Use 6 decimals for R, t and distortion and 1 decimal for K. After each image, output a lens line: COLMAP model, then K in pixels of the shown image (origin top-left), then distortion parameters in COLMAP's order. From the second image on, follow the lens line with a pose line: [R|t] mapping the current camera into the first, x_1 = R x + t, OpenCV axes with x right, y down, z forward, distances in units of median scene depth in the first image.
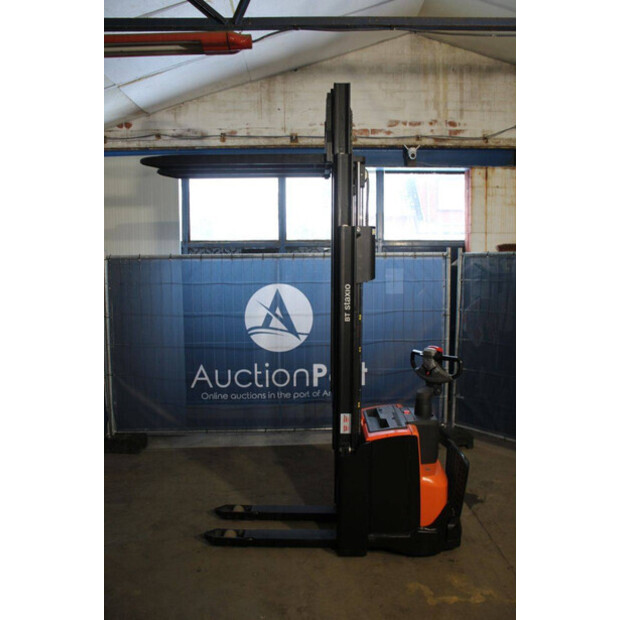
lens RADIAL K [[537.2, 0, 312.9], [0, 537.2, 308.6], [0, 0, 1]] dist [-0.130267, 0.050513]
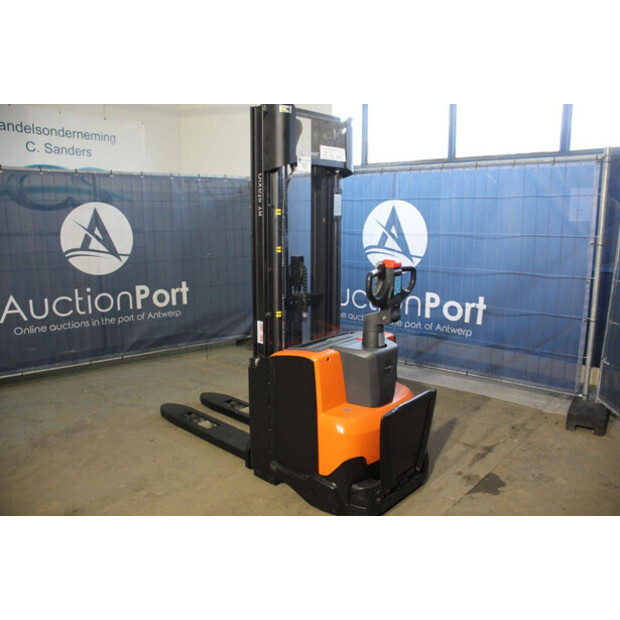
lens RADIAL K [[510.4, 0, 311.2], [0, 510.4, 307.8], [0, 0, 1]] dist [-0.172960, 0.144846]
pose [[0.735496, 0.125640, -0.665778, 0.420684], [-0.059930, 0.990868, 0.120782, 0.040326], [0.674874, -0.048935, 0.736309, 0.263058]]
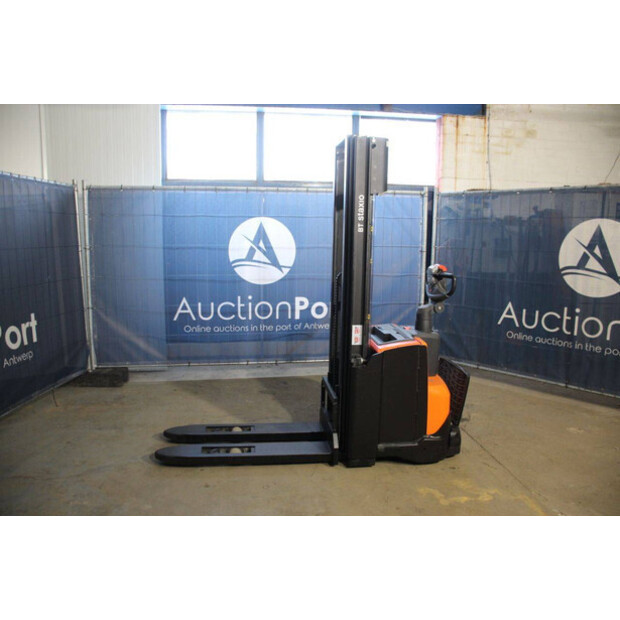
lens RADIAL K [[510.4, 0, 310.2], [0, 510.4, 308.1], [0, 0, 1]] dist [-0.172960, 0.144846]
pose [[0.993382, 0.002522, 0.114829, -0.083495], [-0.009580, 0.998094, 0.060957, 0.065494], [-0.114457, -0.061653, 0.991513, 0.036150]]
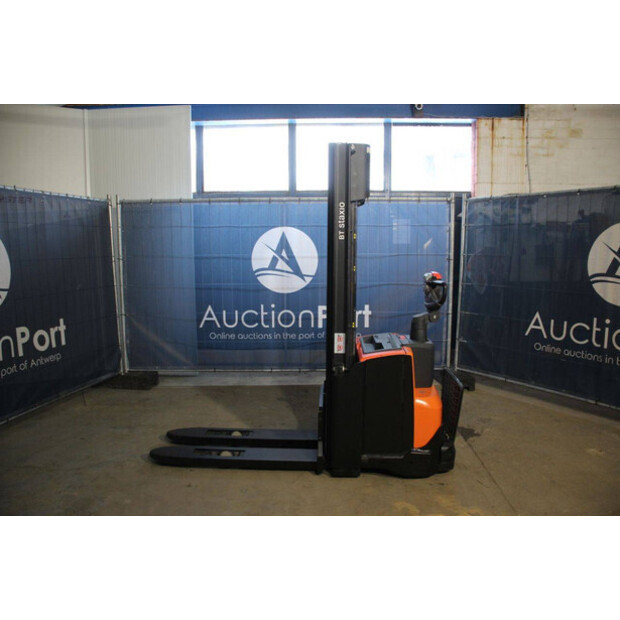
lens RADIAL K [[510.4, 0, 310.4], [0, 510.4, 308.4], [0, 0, 1]] dist [-0.172960, 0.144846]
pose [[0.998874, 0.011111, -0.046126, 0.030803], [-0.009143, 0.999048, 0.042657, 0.067489], [0.046556, -0.042187, 0.998024, 0.028758]]
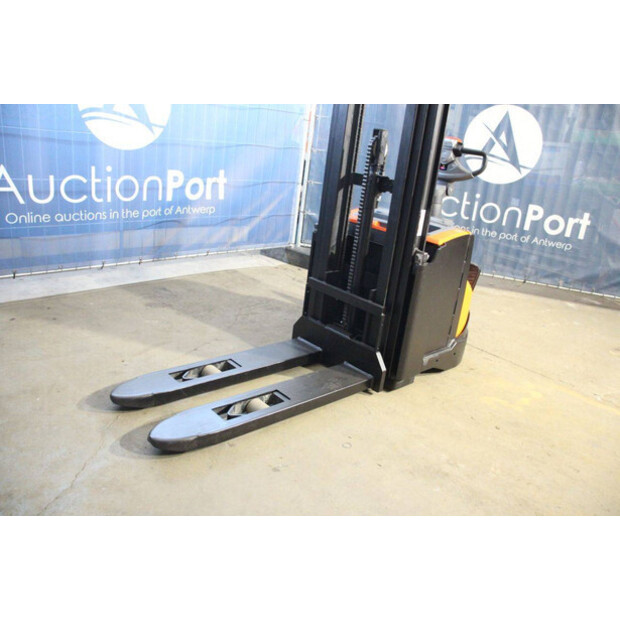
lens RADIAL K [[510.4, 0, 312.1], [0, 510.4, 310.1], [0, 0, 1]] dist [-0.172960, 0.144846]
pose [[0.734049, -0.135972, 0.665345, -0.336422], [-0.065118, 0.961142, 0.268264, 0.092867], [-0.675967, -0.240245, 0.696671, 0.349484]]
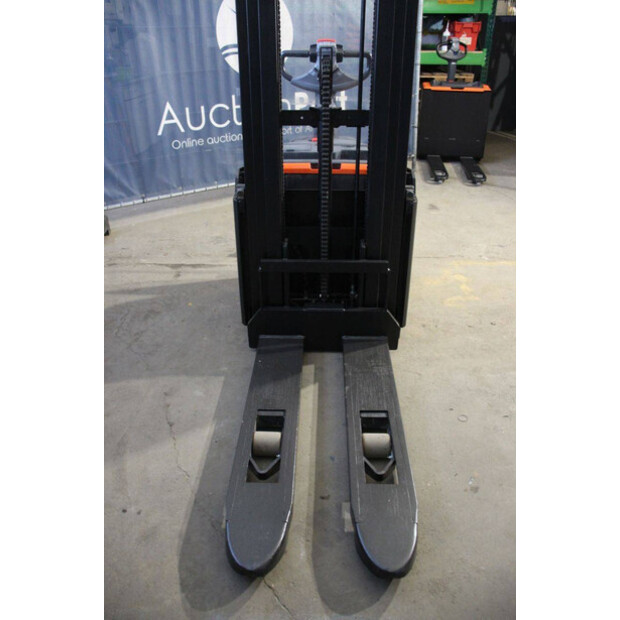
lens RADIAL K [[510.4, 0, 310.6], [0, 510.4, 306.5], [0, 0, 1]] dist [-0.172960, 0.144846]
pose [[0.031138, -0.476098, 0.878841, -0.349702], [0.083740, 0.877419, 0.472360, 0.048488], [-0.996001, 0.058885, 0.067189, 0.661197]]
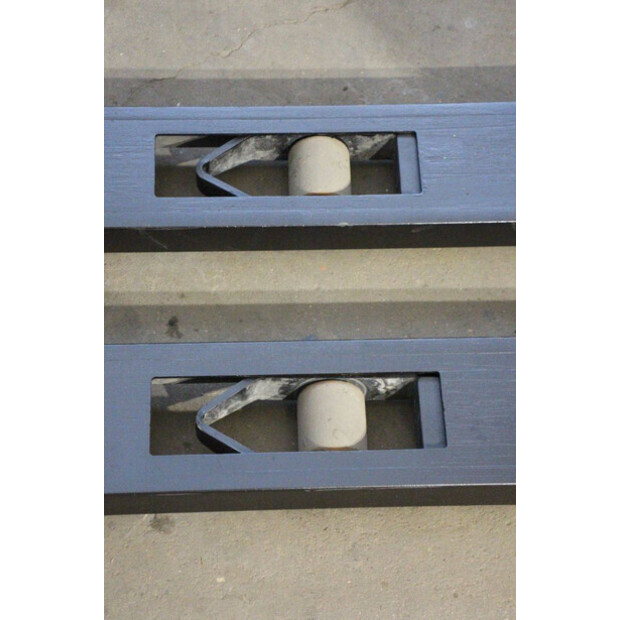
lens RADIAL K [[1425.6, 0, 311.7], [0, 1425.6, 311.1], [0, 0, 1]] dist [0.577402, 0.000000]
pose [[0.999157, -0.009562, 0.039924, -0.121288], [-0.026680, 0.587875, 0.808512, 0.003945], [-0.031202, -0.808895, 0.587124, 0.475531]]
